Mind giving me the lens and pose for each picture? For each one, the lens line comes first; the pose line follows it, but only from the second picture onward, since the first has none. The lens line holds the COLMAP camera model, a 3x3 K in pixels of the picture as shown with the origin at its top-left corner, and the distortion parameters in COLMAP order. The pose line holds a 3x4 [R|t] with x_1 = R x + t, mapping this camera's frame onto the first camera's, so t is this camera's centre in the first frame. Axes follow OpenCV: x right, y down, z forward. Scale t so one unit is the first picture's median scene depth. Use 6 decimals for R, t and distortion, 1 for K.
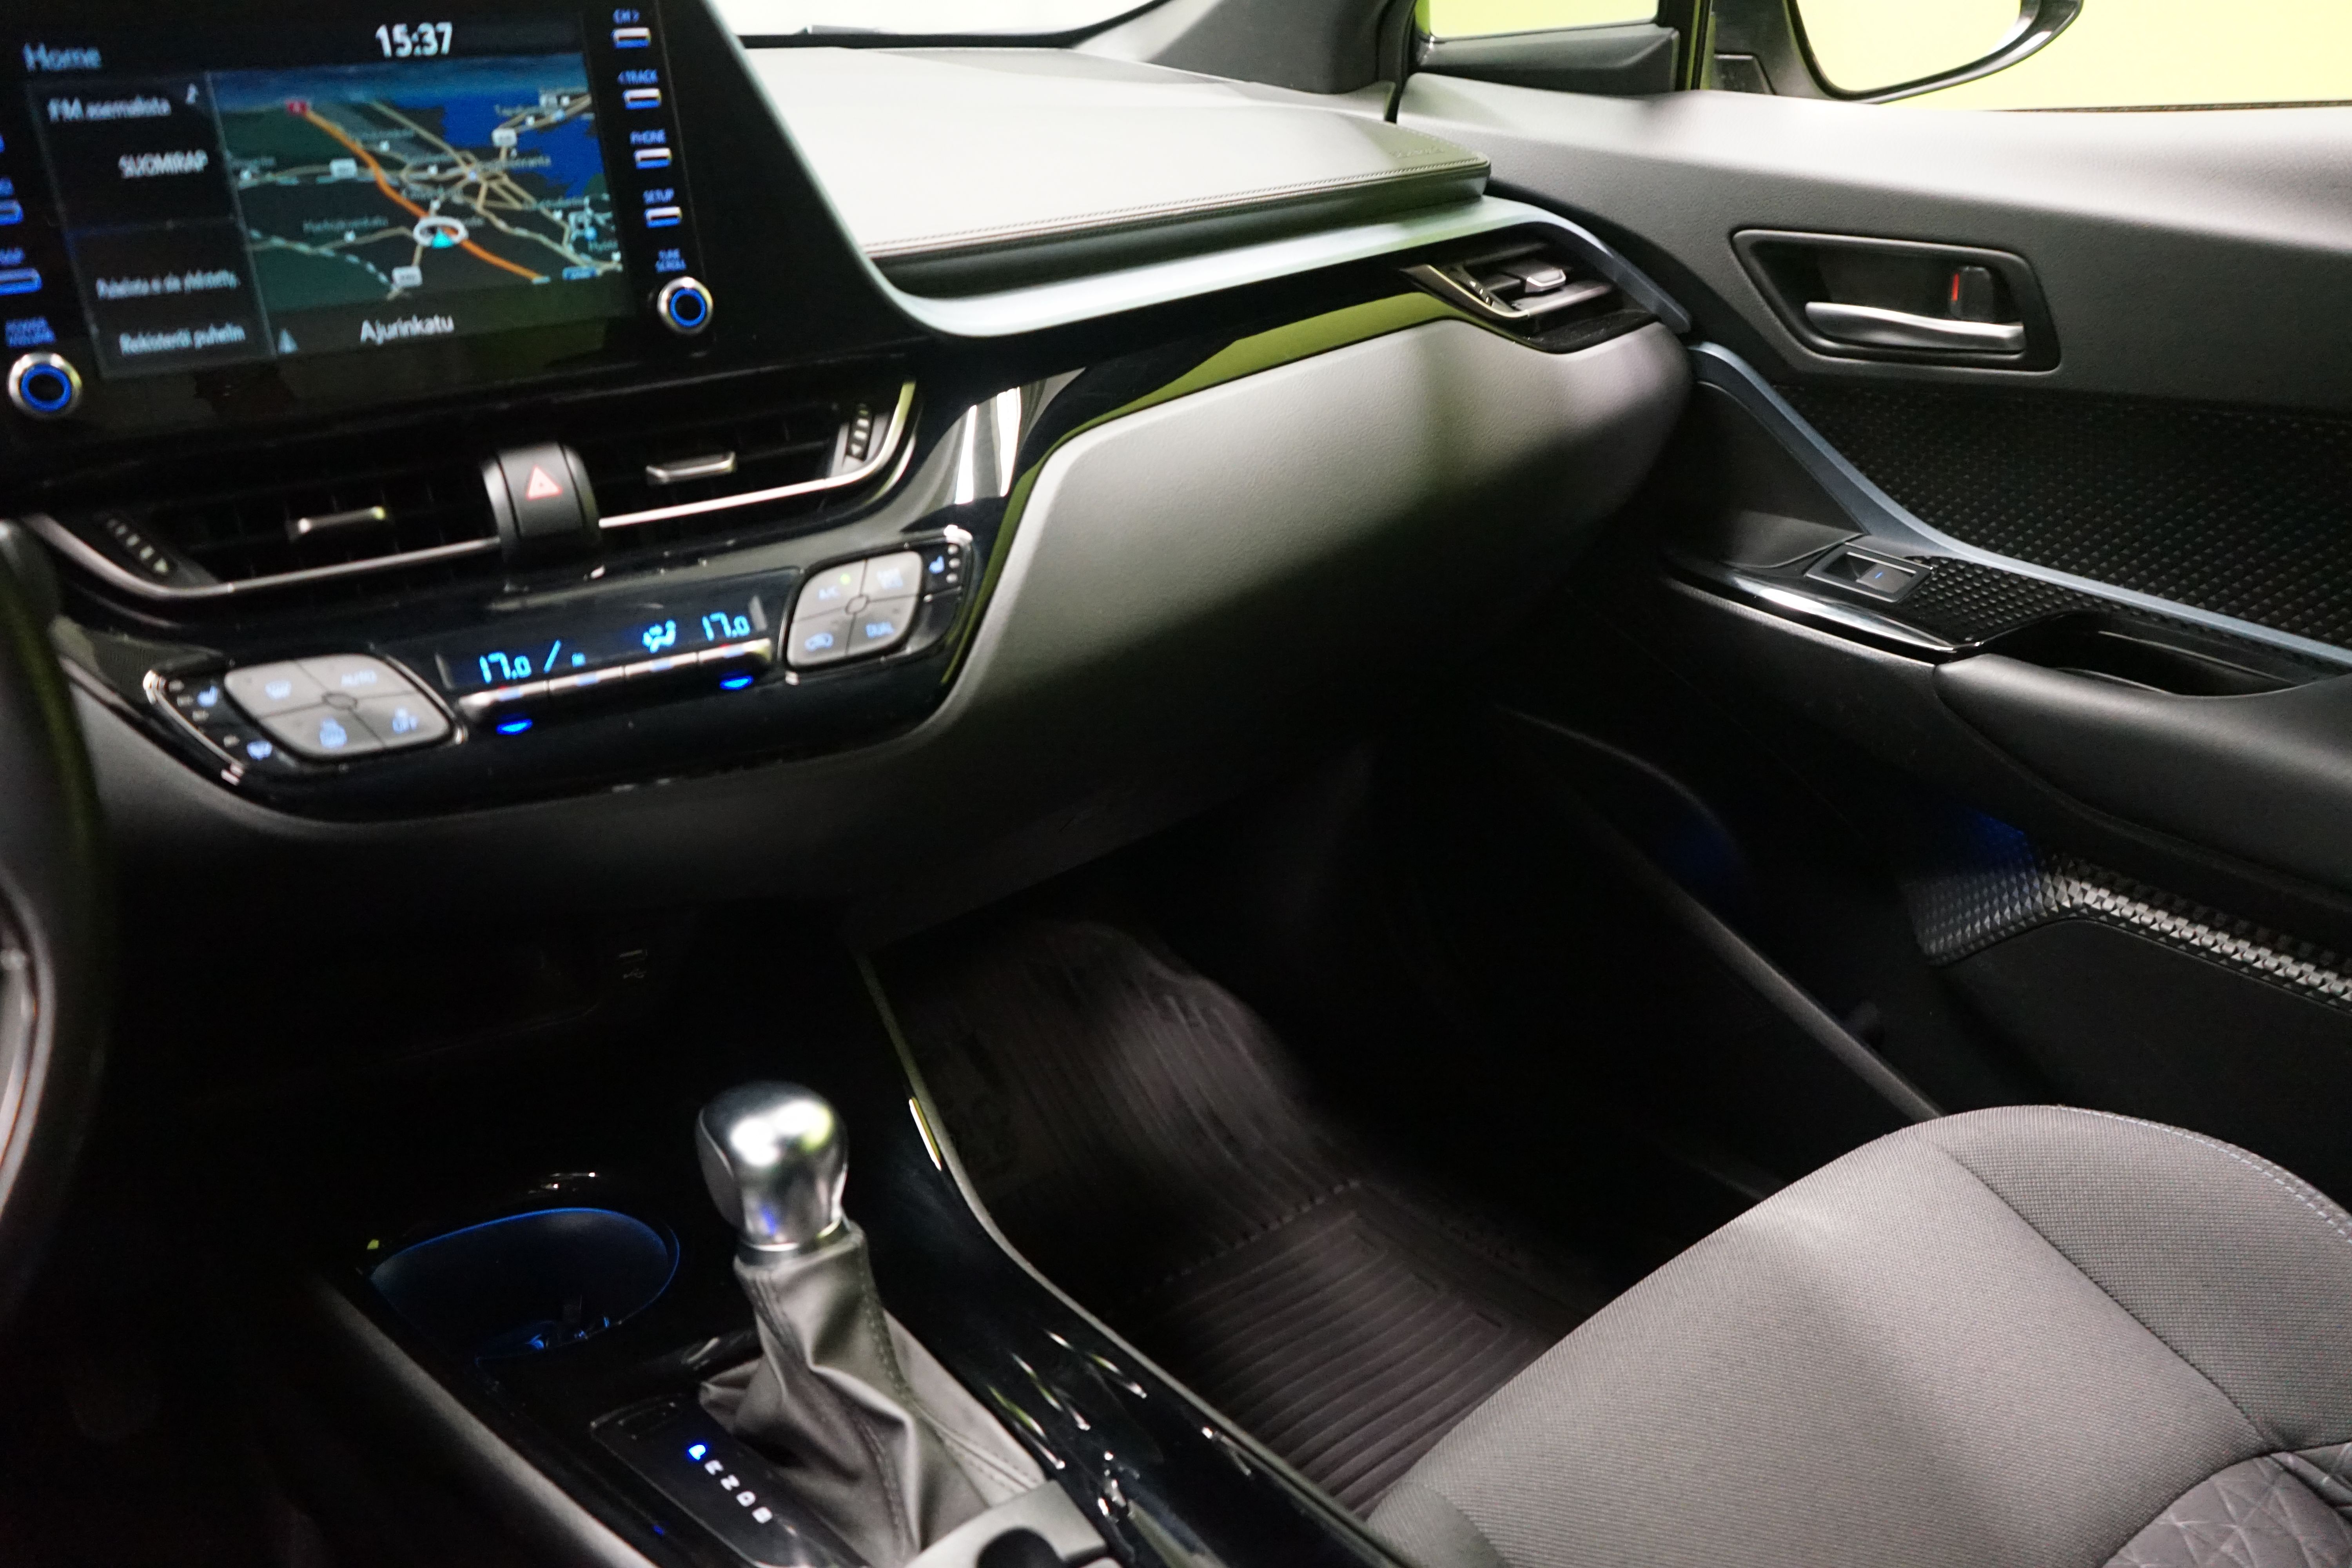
lens RADIAL K [[1886.3, 0, 1174.1], [0, 1886.3, 775.4], [0, 0, 1]] dist [-0.000011, 0.012469]
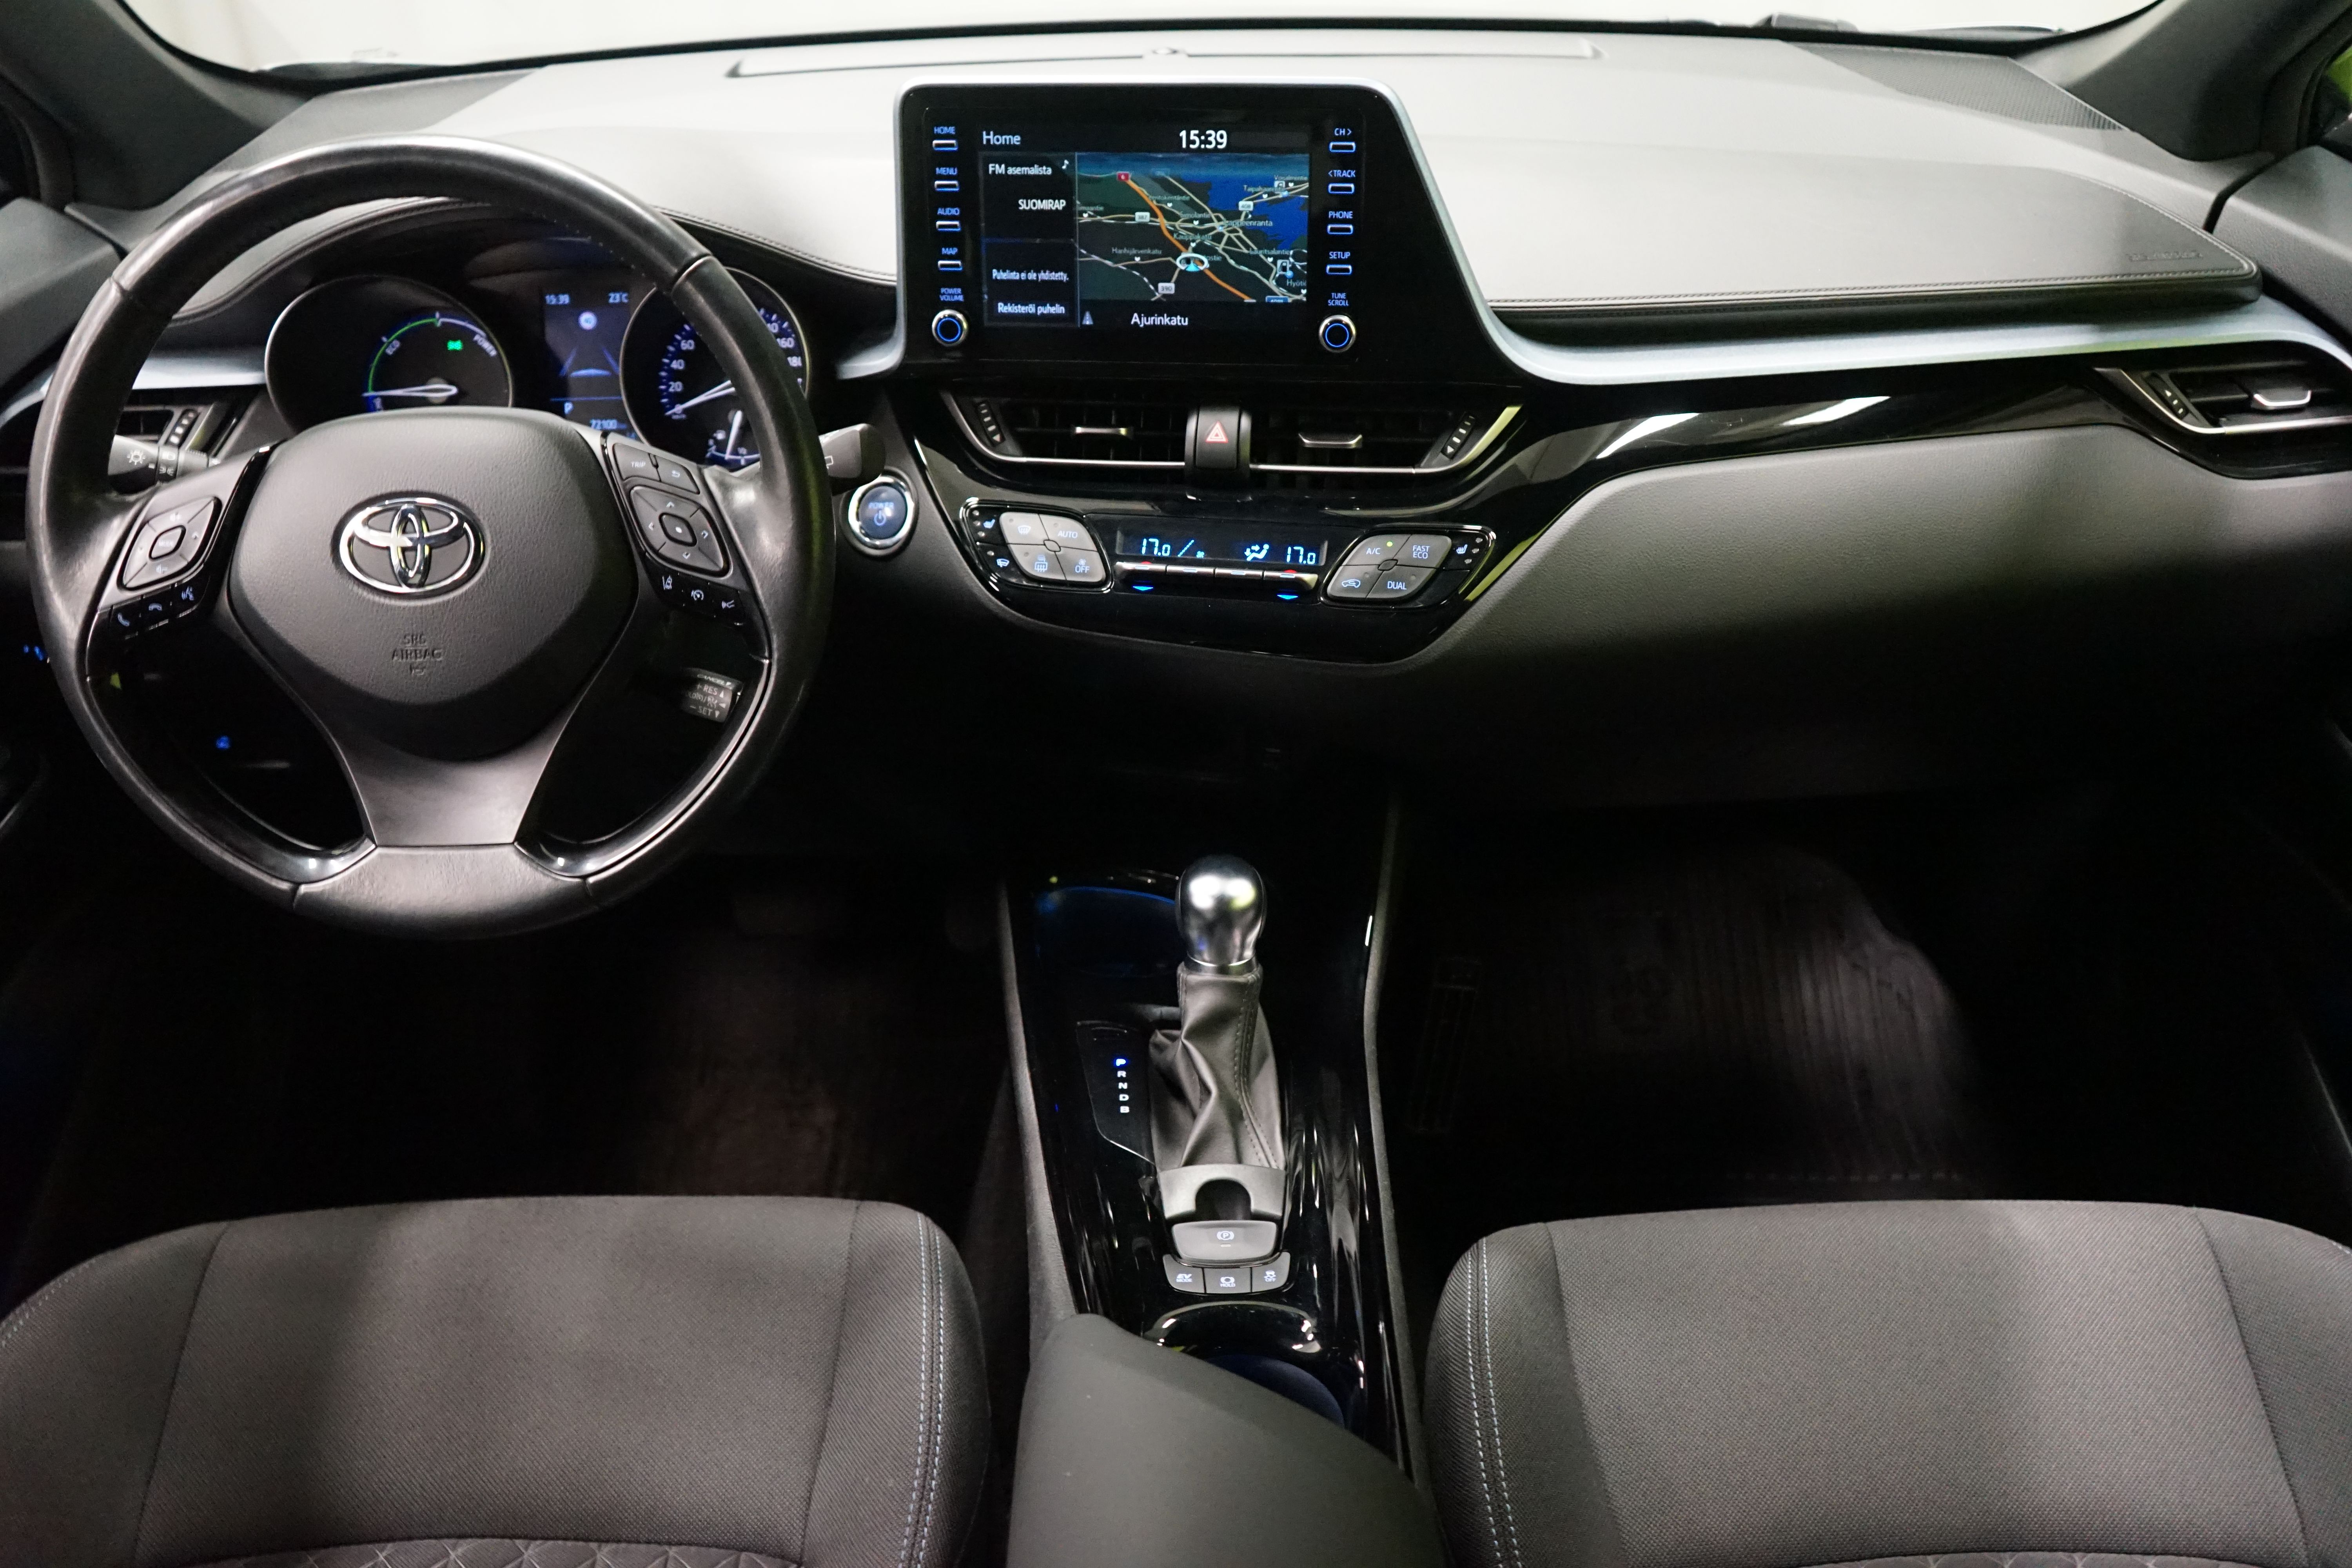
lens RADIAL K [[1961.5, 0, 1175.8], [0, 1961.5, 789.9], [0, 0, 1]] dist [0.009007, 0.006788]
pose [[0.787457, 0.320478, -0.526503, 0.574139], [-0.260469, 0.947202, 0.186988, -0.175965], [0.558630, -0.010108, 0.829355, -0.331829]]
